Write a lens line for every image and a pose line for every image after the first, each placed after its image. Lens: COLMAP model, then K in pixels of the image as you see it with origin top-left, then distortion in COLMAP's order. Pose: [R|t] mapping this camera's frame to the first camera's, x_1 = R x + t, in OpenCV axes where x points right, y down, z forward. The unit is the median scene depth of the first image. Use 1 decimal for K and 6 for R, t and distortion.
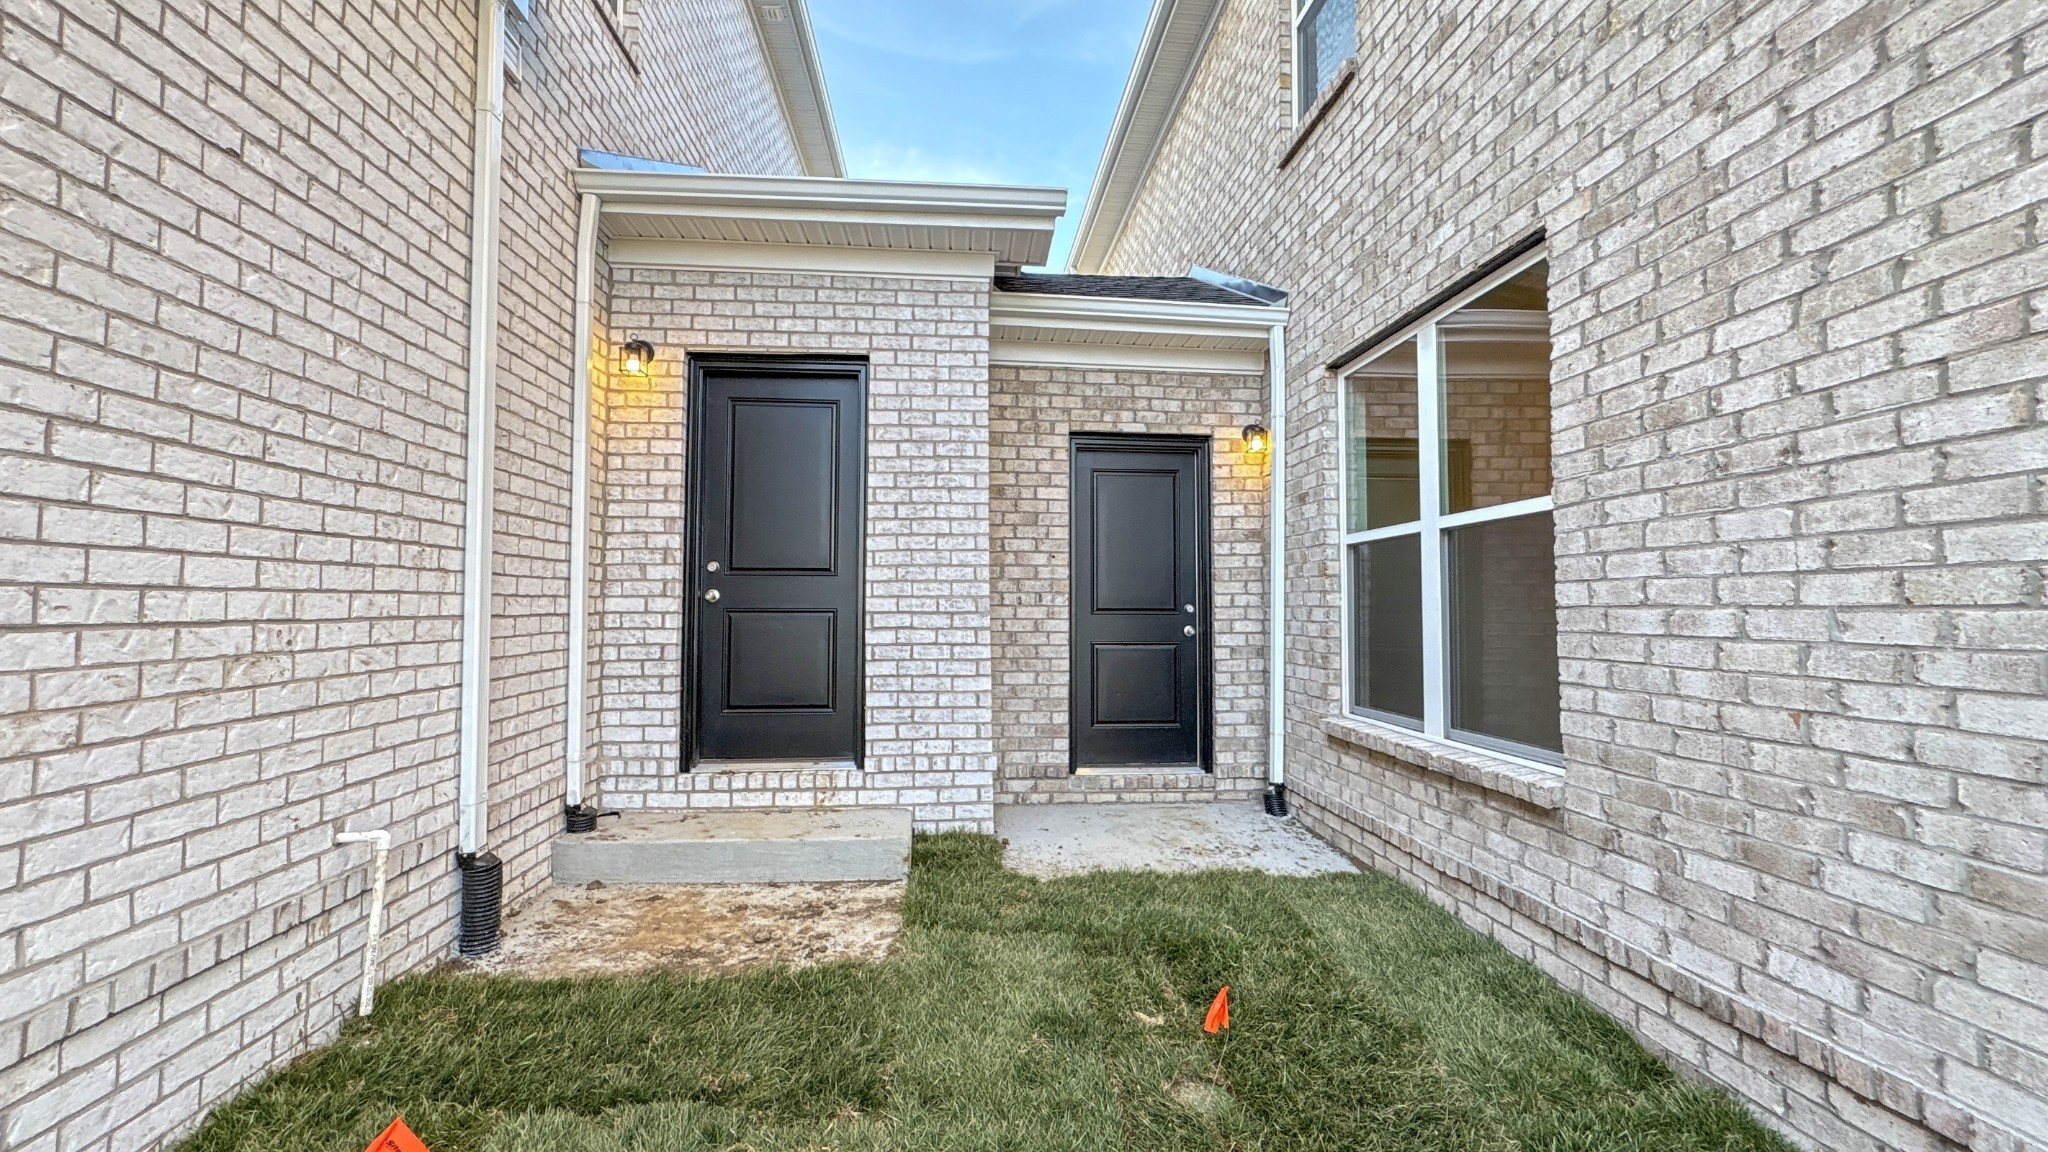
lens RADIAL K [[827.0, 0, 1024.0], [0, 827.0, 576.0], [0, 0, 1]] dist [0.001075, -0.000039]
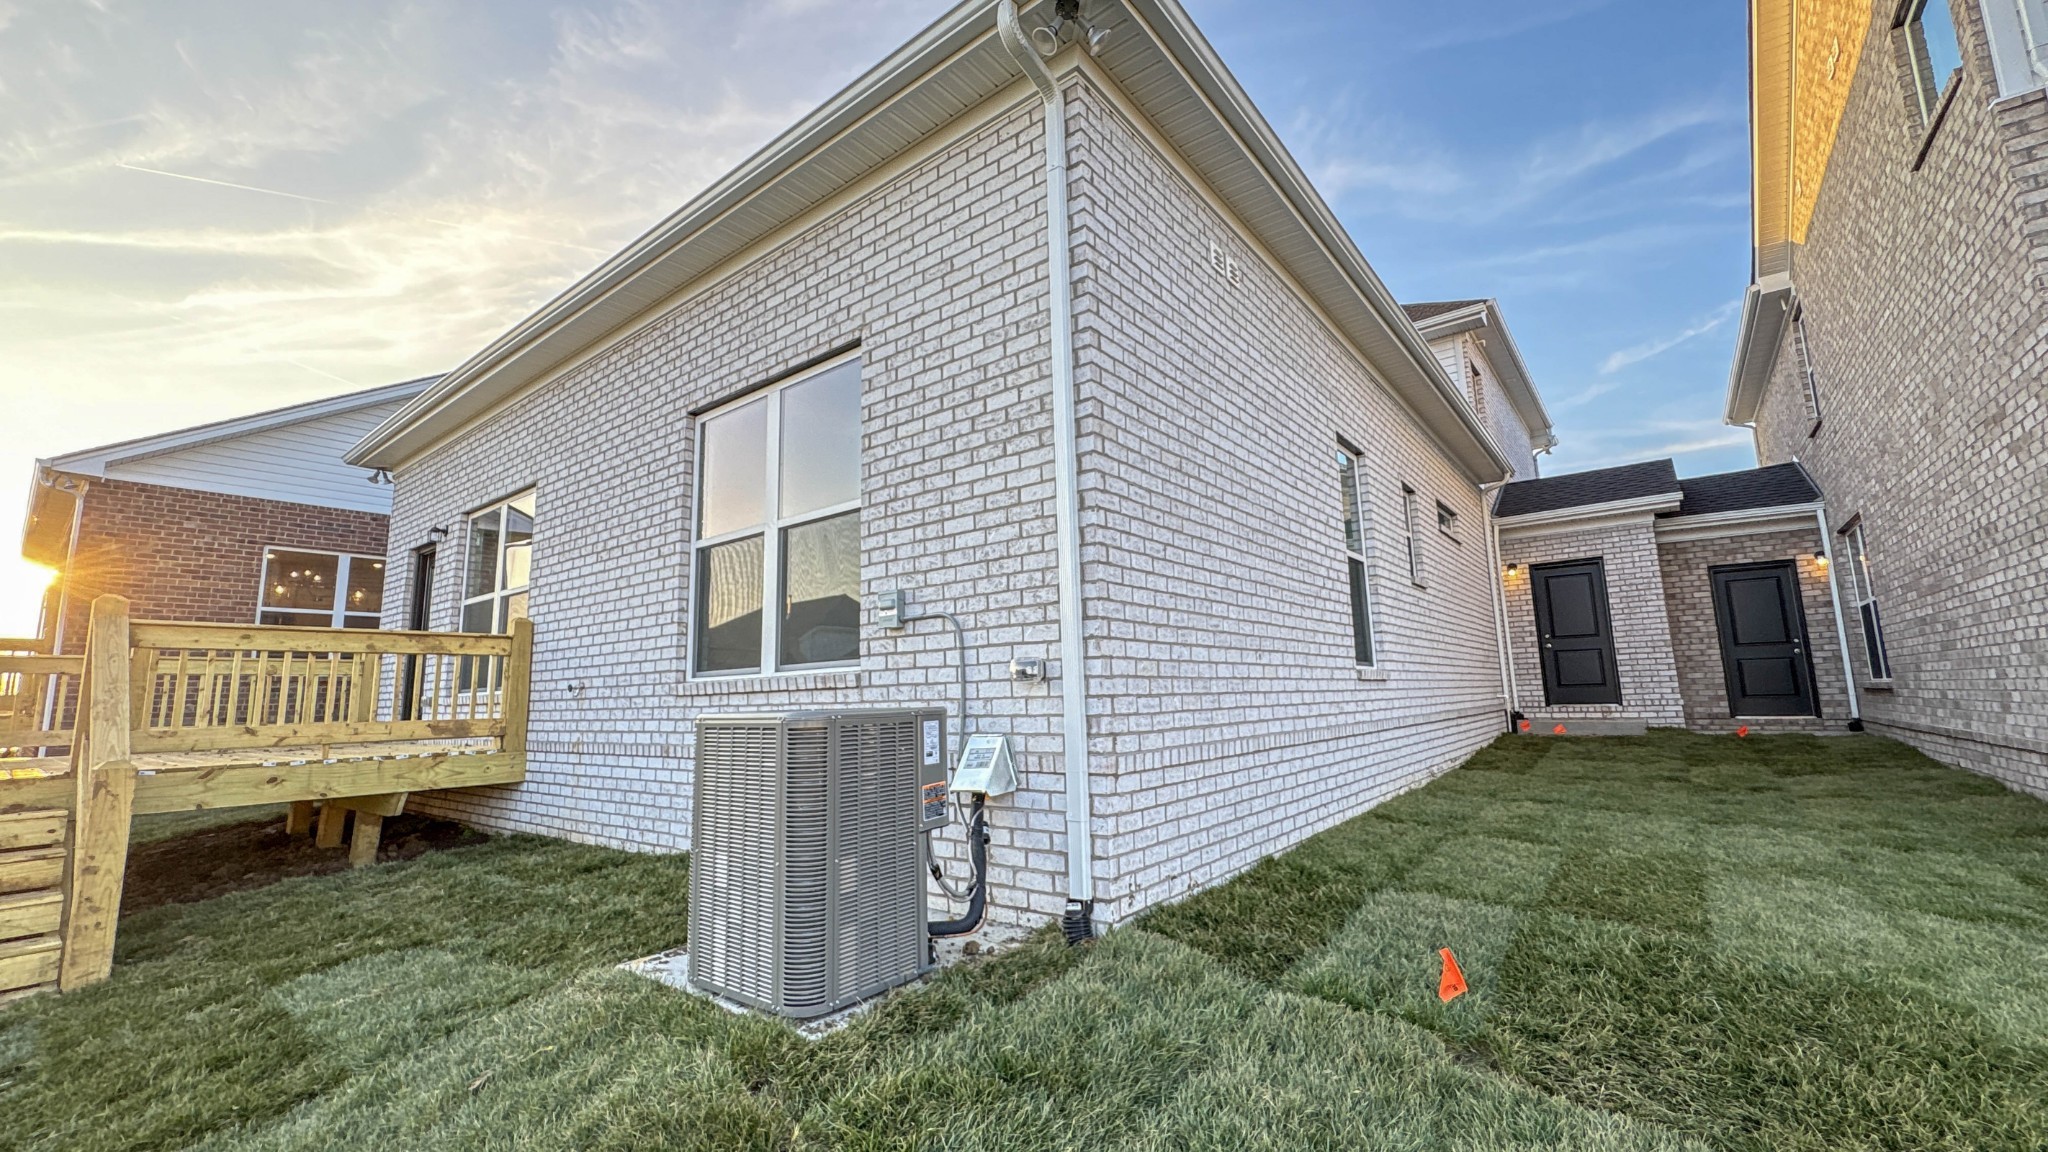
lens RADIAL K [[827.0, 0, 1024.0], [0, 827.0, 576.0], [0, 0, 1]] dist [0.001075, -0.000039]
pose [[0.725271, -0.130629, -0.675957, 0.230697], [0.048400, 0.989079, -0.139210, 0.077986], [0.686760, 0.068249, 0.723673, -1.977439]]
